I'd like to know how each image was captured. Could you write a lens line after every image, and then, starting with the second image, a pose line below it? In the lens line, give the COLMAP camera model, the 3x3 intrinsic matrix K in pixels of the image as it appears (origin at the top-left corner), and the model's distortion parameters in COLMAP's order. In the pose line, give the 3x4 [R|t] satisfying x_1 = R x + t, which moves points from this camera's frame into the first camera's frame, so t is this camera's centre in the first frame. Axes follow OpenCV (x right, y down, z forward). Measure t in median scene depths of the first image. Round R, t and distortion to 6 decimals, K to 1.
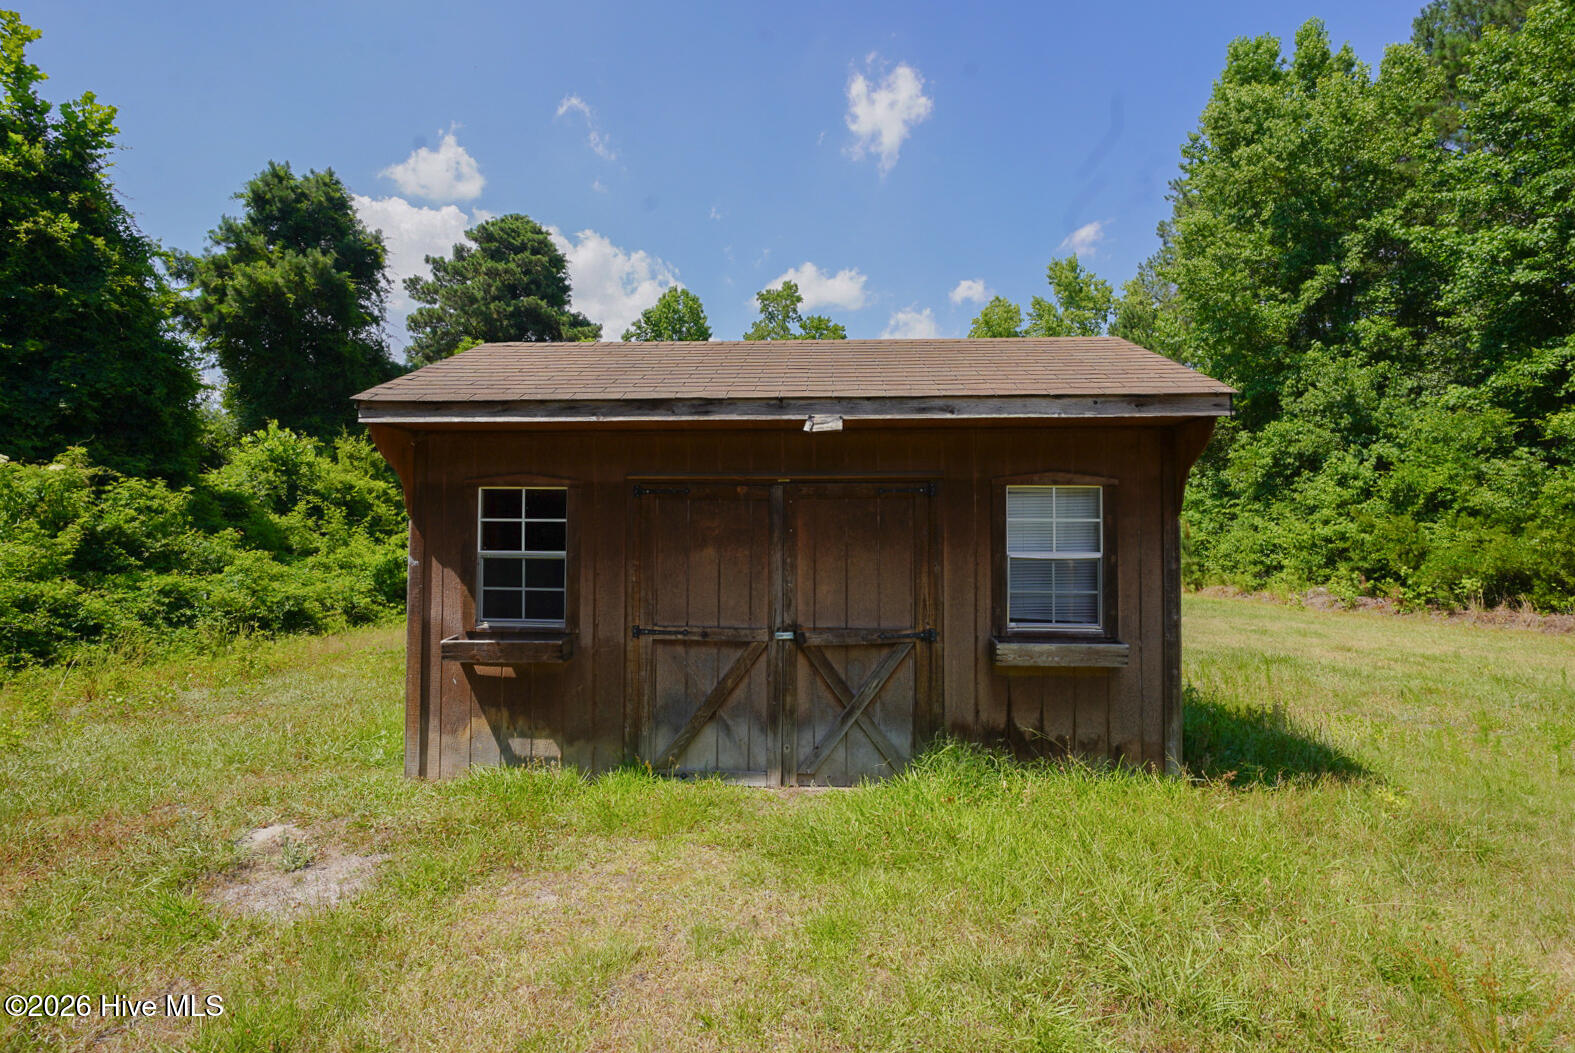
lens RADIAL K [[776.7, 0, 792.5], [0, 776.7, 522.2], [0, 0, 1]] dist [-0.002162, 0.002661]
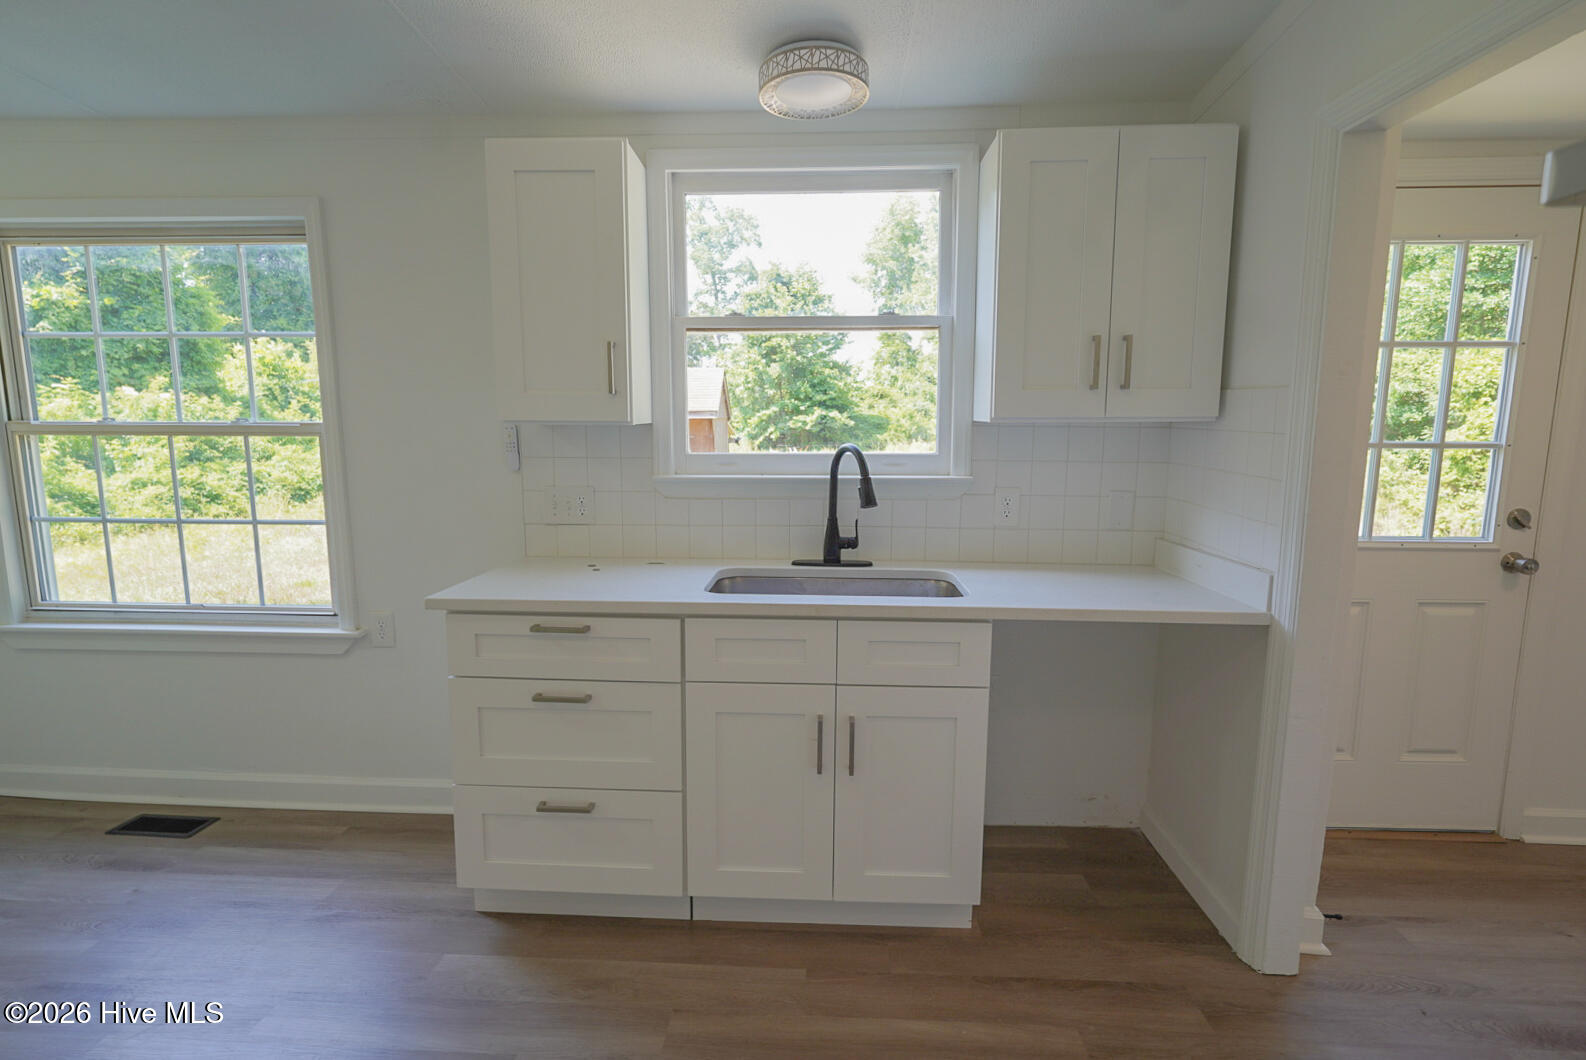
lens RADIAL K [[782.1, 0, 795.0], [0, 782.1, 528.9], [0, 0, 1]] dist [-0.002162, 0.002661]
pose [[0.998229, -0.011313, 0.058395, 0.091117], [0.000716, 0.983962, 0.178376, -0.033564], [-0.059476, -0.178018, 0.982228, -0.266415]]
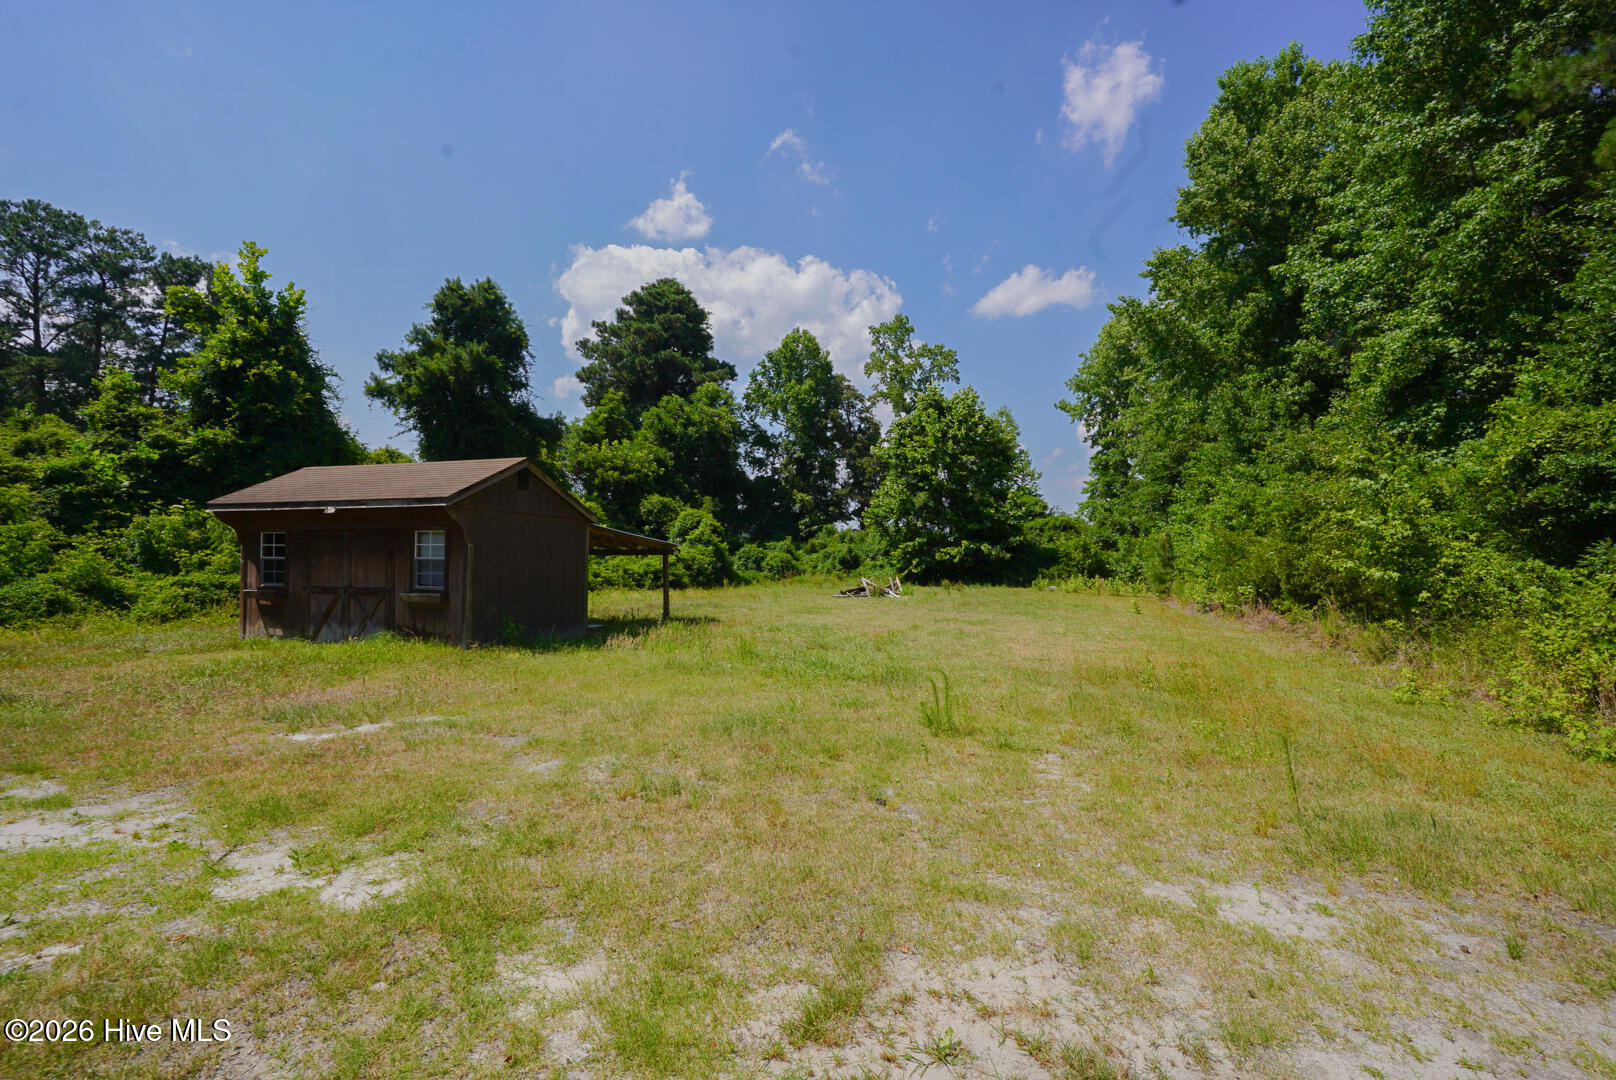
lens RADIAL K [[796.9, 0, 818.1], [0, 796.9, 541.0], [0, 0, 1]] dist [-0.002162, 0.002661]
pose [[0.960833, -0.005966, -0.277065, 0.336005], [0.007606, 0.999959, 0.004846, -0.002513], [0.277025, -0.006764, 0.960839, -0.167936]]
